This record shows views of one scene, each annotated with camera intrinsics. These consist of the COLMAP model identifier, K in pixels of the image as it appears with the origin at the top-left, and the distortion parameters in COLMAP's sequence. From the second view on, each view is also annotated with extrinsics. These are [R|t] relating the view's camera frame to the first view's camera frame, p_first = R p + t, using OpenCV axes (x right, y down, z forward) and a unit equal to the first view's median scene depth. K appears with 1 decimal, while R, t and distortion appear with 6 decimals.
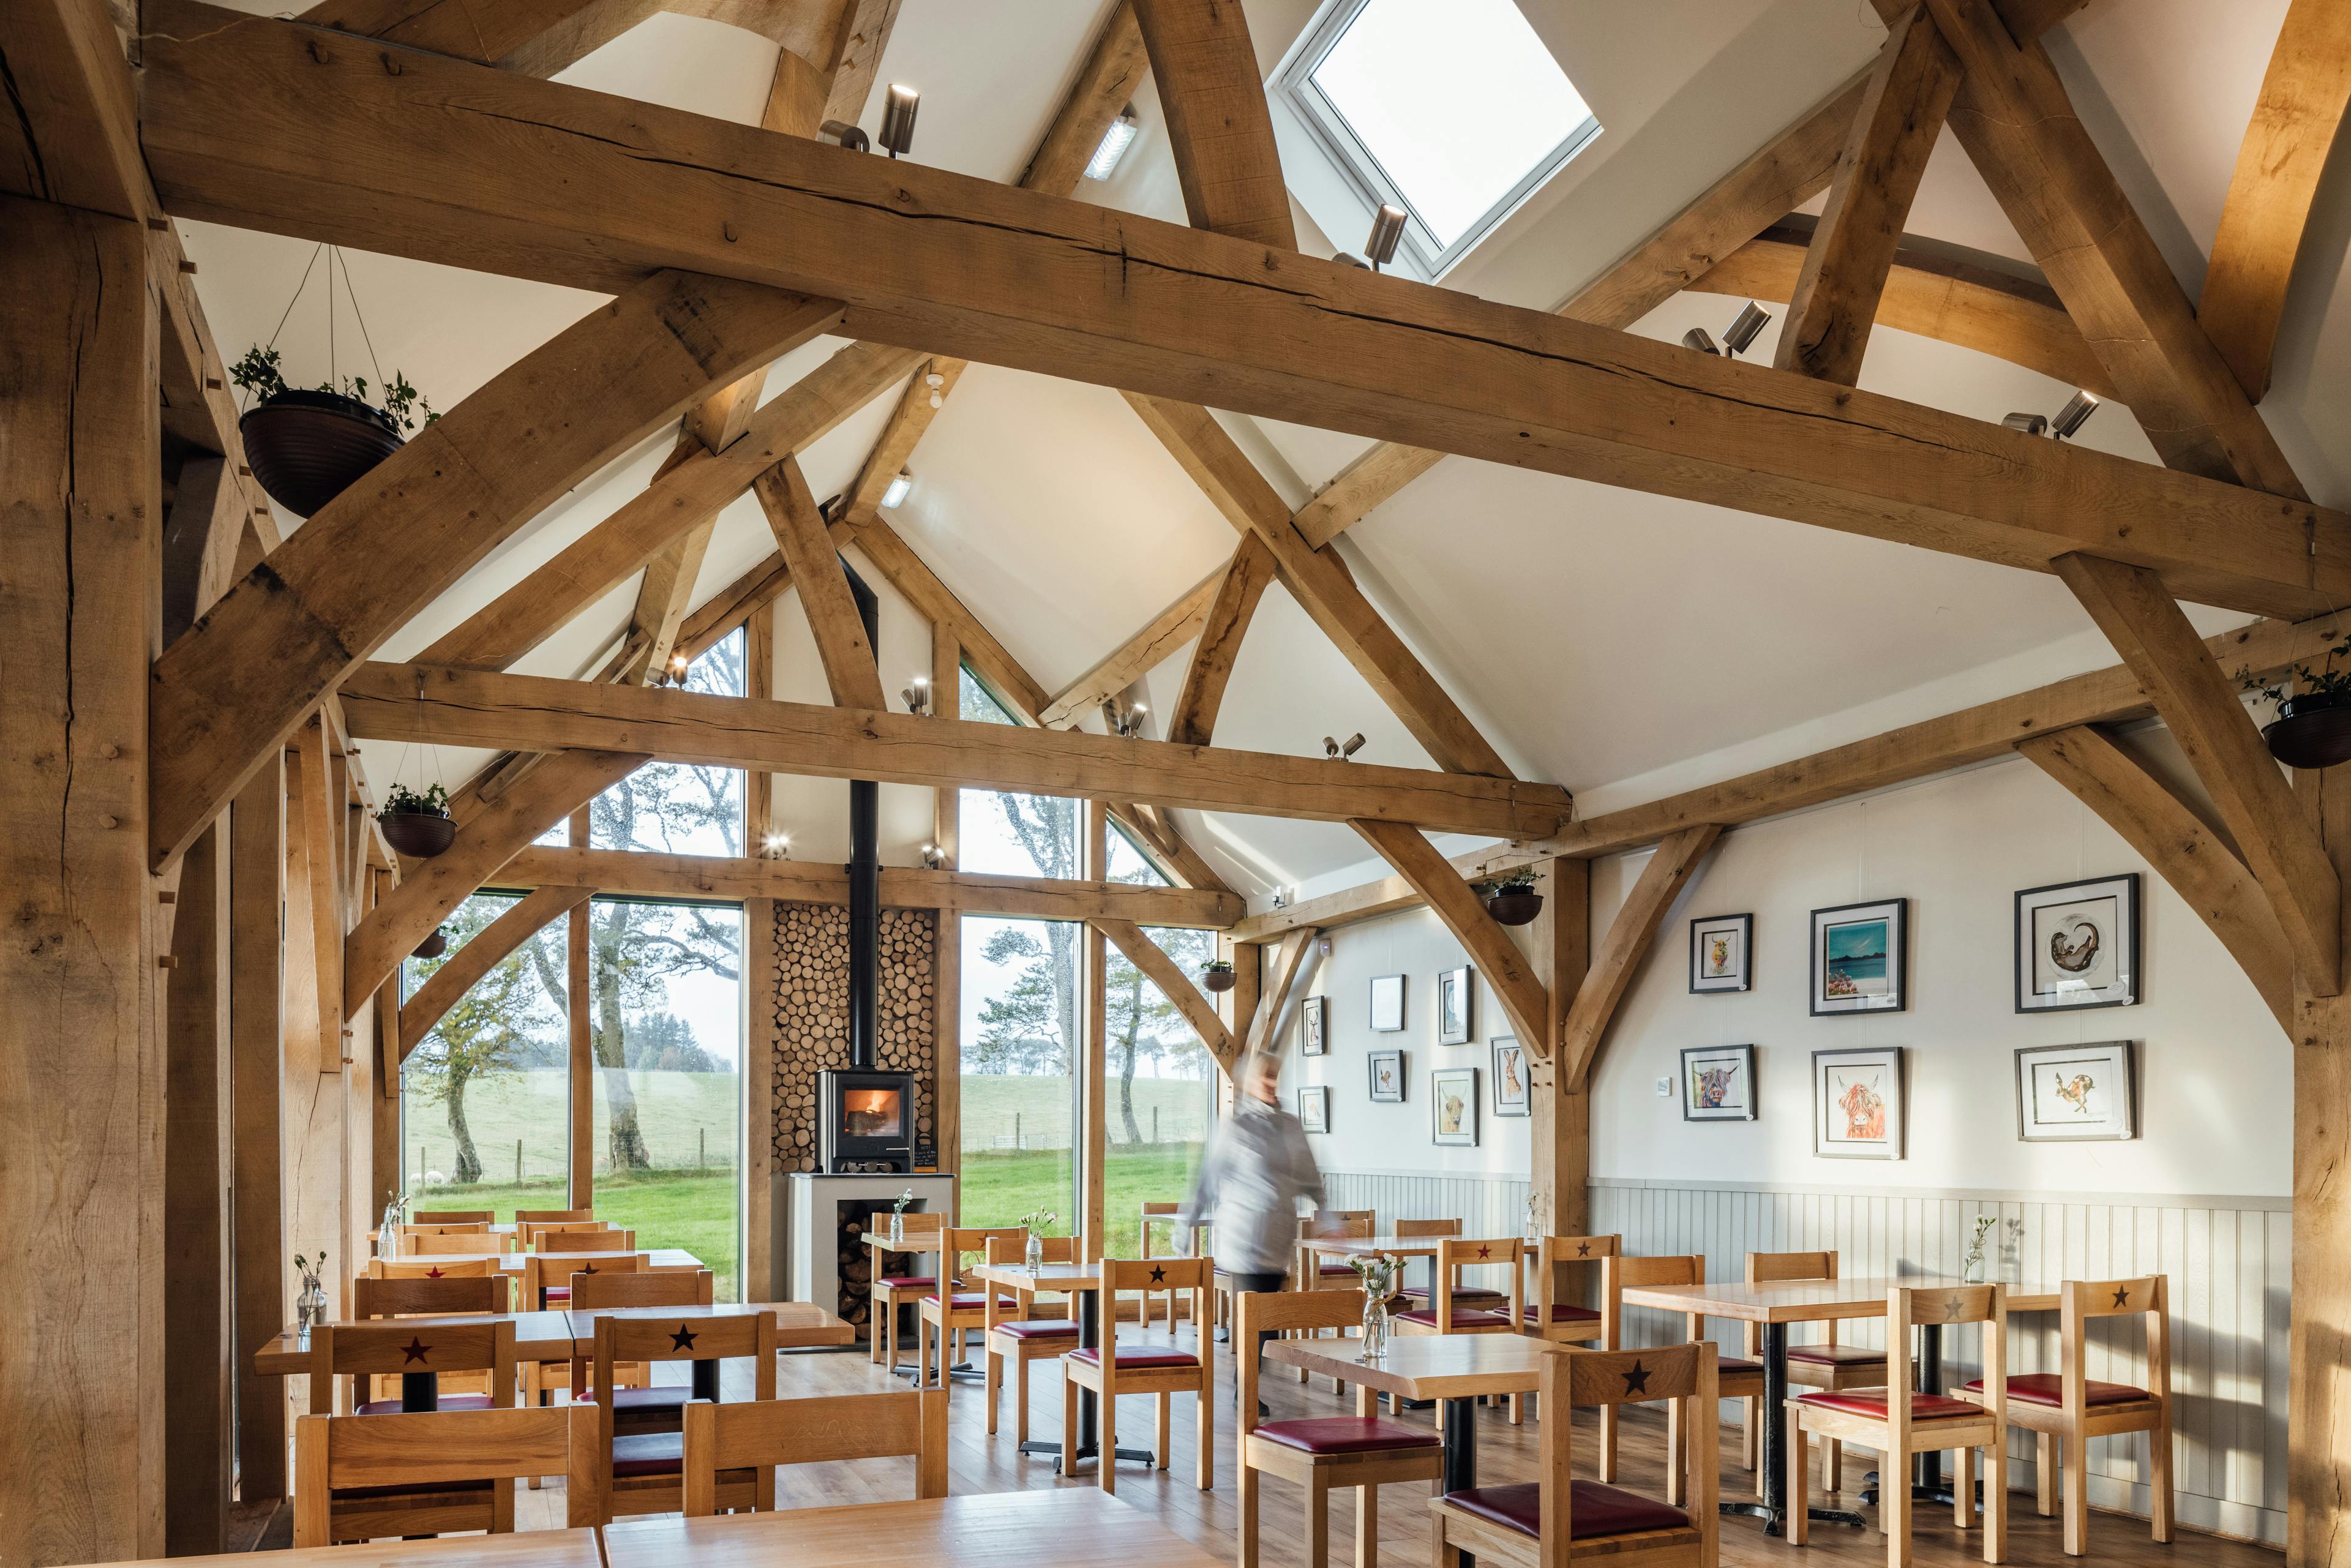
lens RADIAL K [[1581.3, 0, 1167.1], [0, 1581.3, 1147.6], [0, 0, 1]] dist [0.000415, 0.001445]
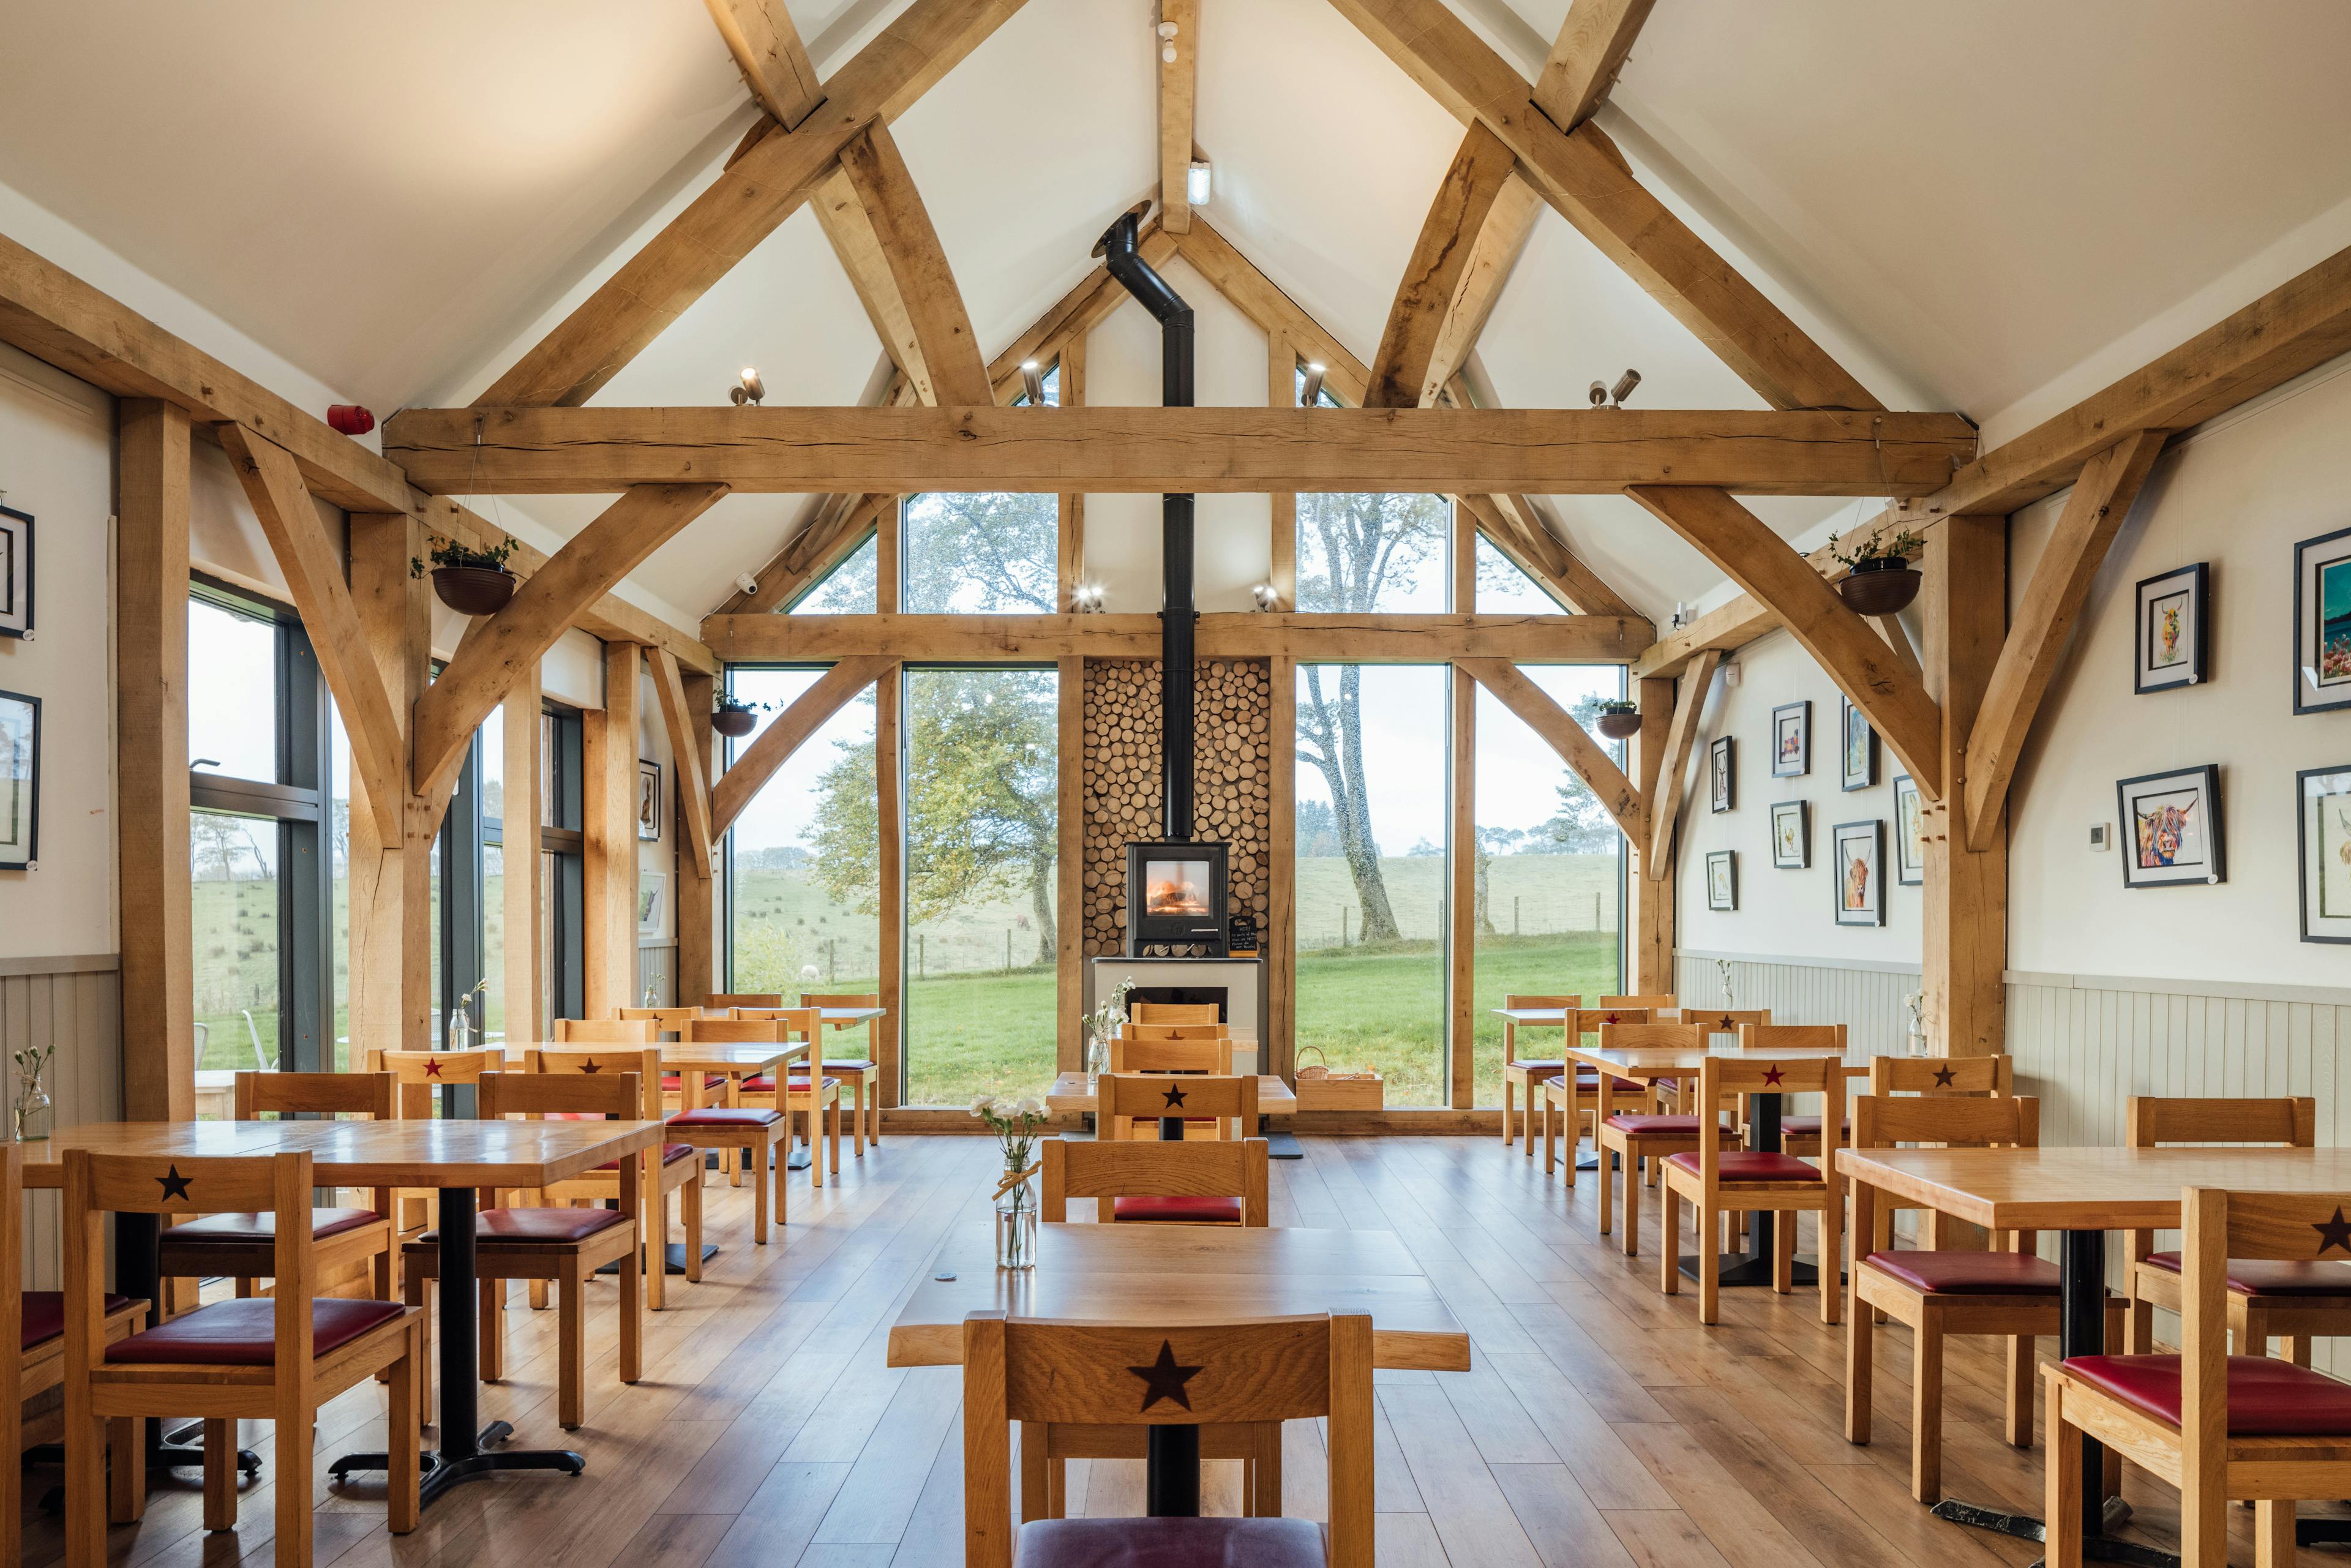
lens RADIAL K [[1609.4, 0, 1175.3], [0, 1609.4, 936.9], [0, 0, 1]] dist [-0.004723, 0.003899]
pose [[0.927086, 0.001358, -0.374846, 0.157701], [0.000197, 0.999992, 0.004111, 0.000961], [0.374848, -0.003885, 0.927078, 0.167328]]
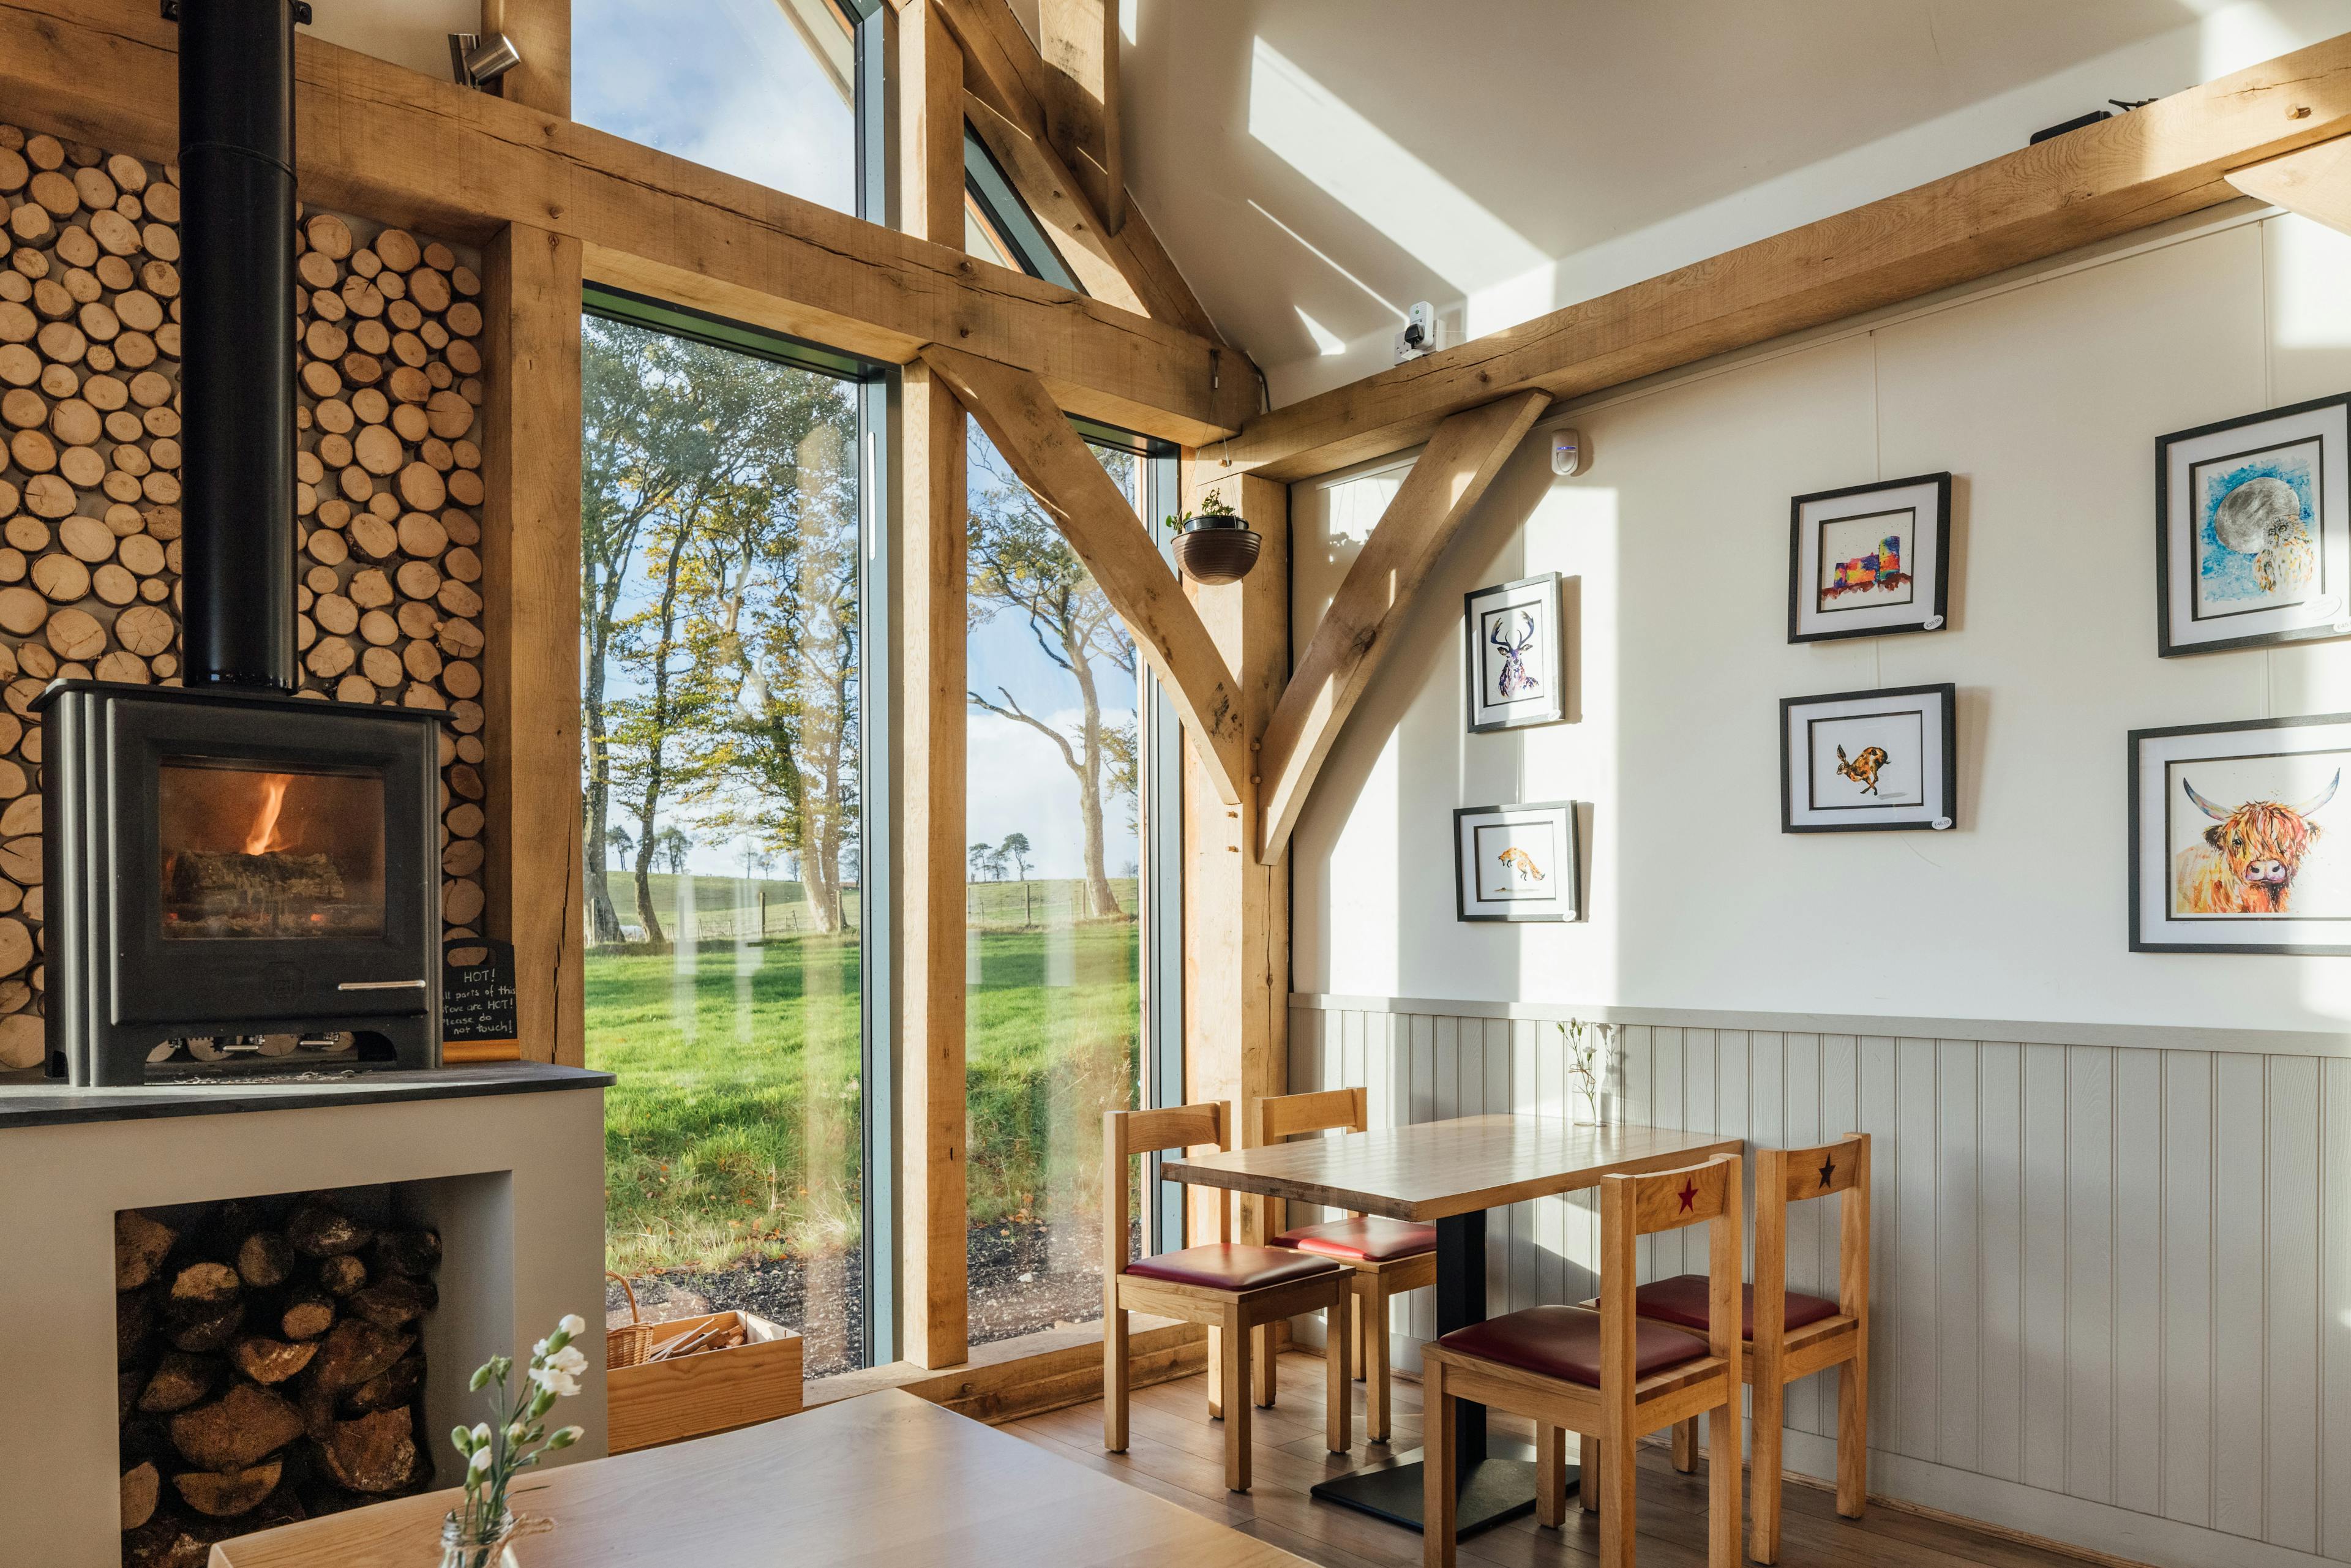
lens RADIAL K [[1609.4, 0, 1175.3], [0, 1609.4, 936.9], [0, 0, 1]] dist [-0.004723, 0.003899]
pose [[0.944832, -0.009511, 0.327417, -0.138175], [0.009013, 0.999955, 0.003037, -0.007893], [-0.327431, 0.000081, 0.944875, 0.720852]]
